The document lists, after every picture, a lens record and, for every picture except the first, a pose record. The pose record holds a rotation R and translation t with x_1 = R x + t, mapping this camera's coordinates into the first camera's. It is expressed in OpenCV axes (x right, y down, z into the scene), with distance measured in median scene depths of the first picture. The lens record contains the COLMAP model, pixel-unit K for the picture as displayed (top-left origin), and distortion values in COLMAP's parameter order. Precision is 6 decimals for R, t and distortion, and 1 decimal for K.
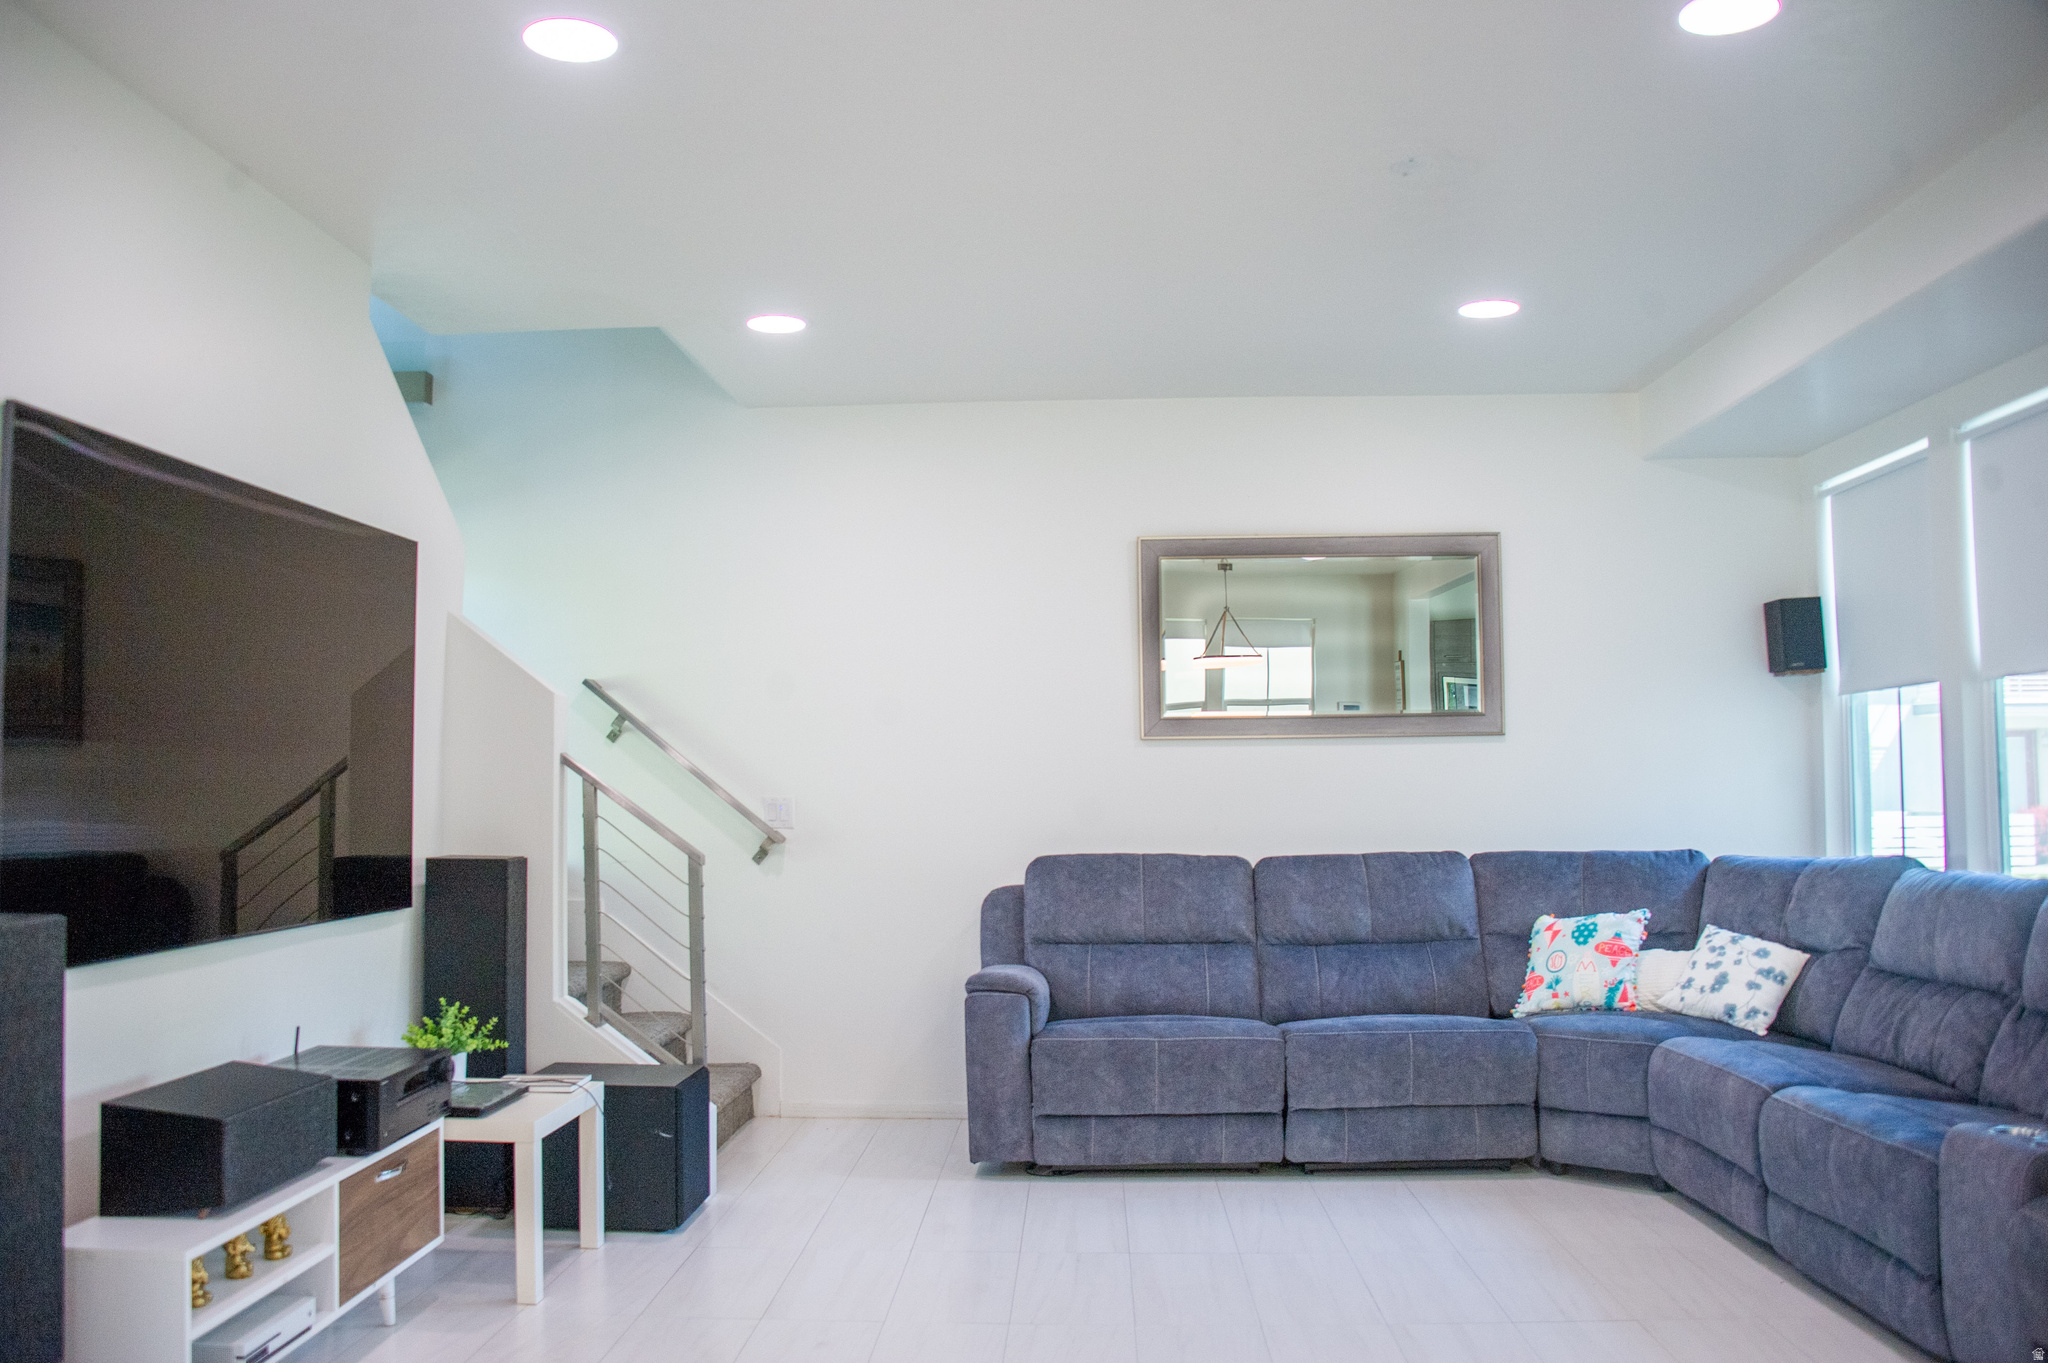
lens RADIAL K [[1645.9, 0, 1024.2], [0, 1645.9, 685.1], [0, 0, 1]] dist [-0.119776, 0.050211]
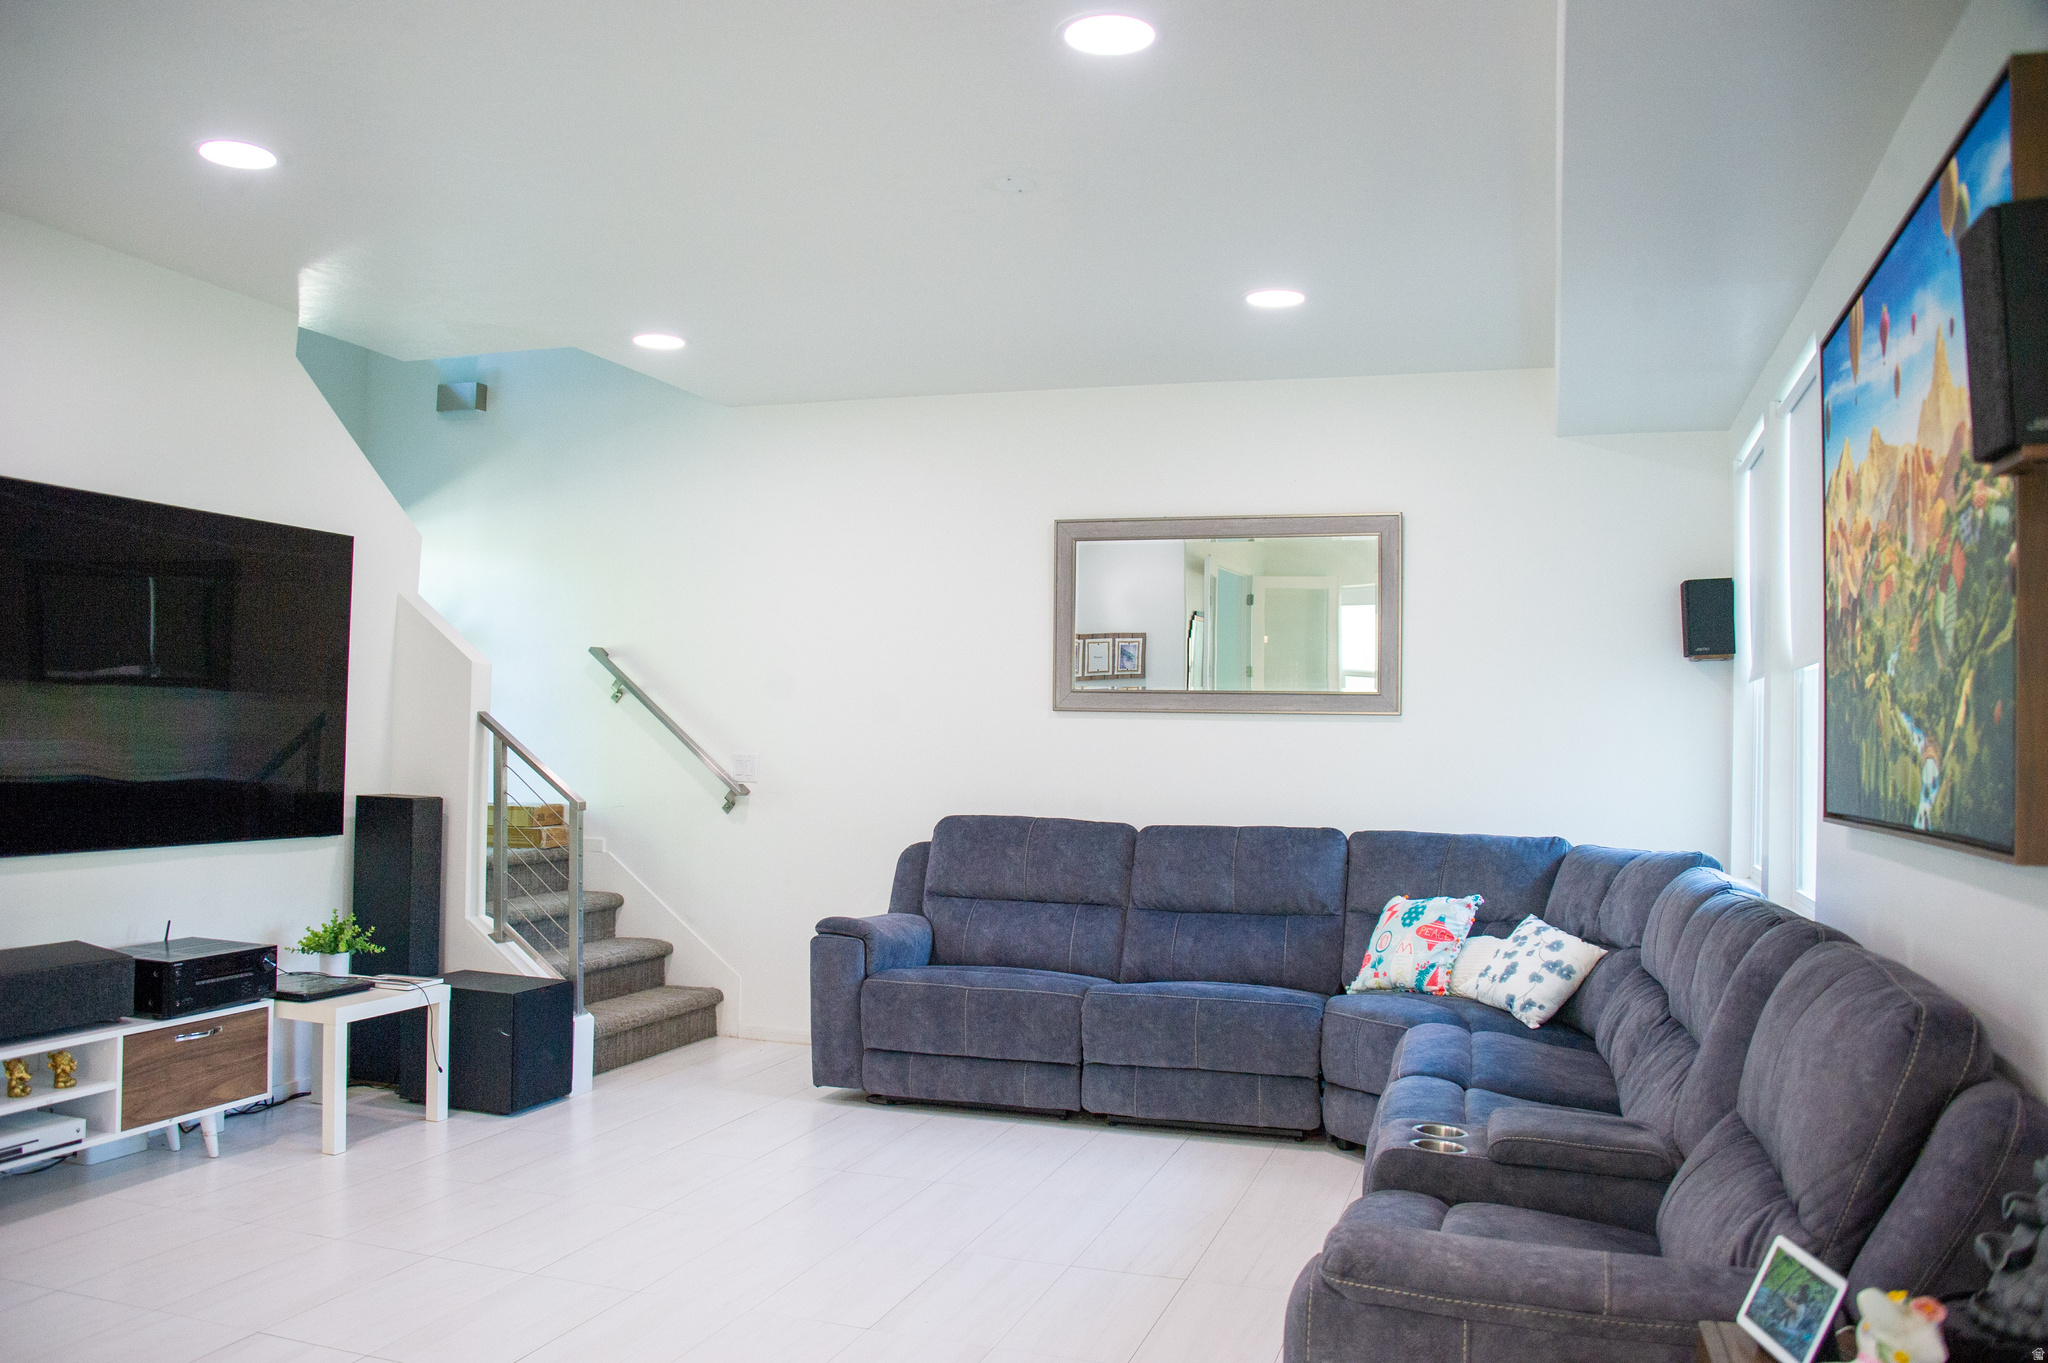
lens RADIAL K [[1645.9, 0, 1091.0], [0, 1645.9, 680.3], [0, 0, 1]] dist [-0.119776, 0.050211]
pose [[0.966568, 0.018614, -0.255734, 0.431489], [-0.013341, 0.999661, 0.022337, -0.012657], [0.256064, -0.018179, 0.966489, -0.026692]]
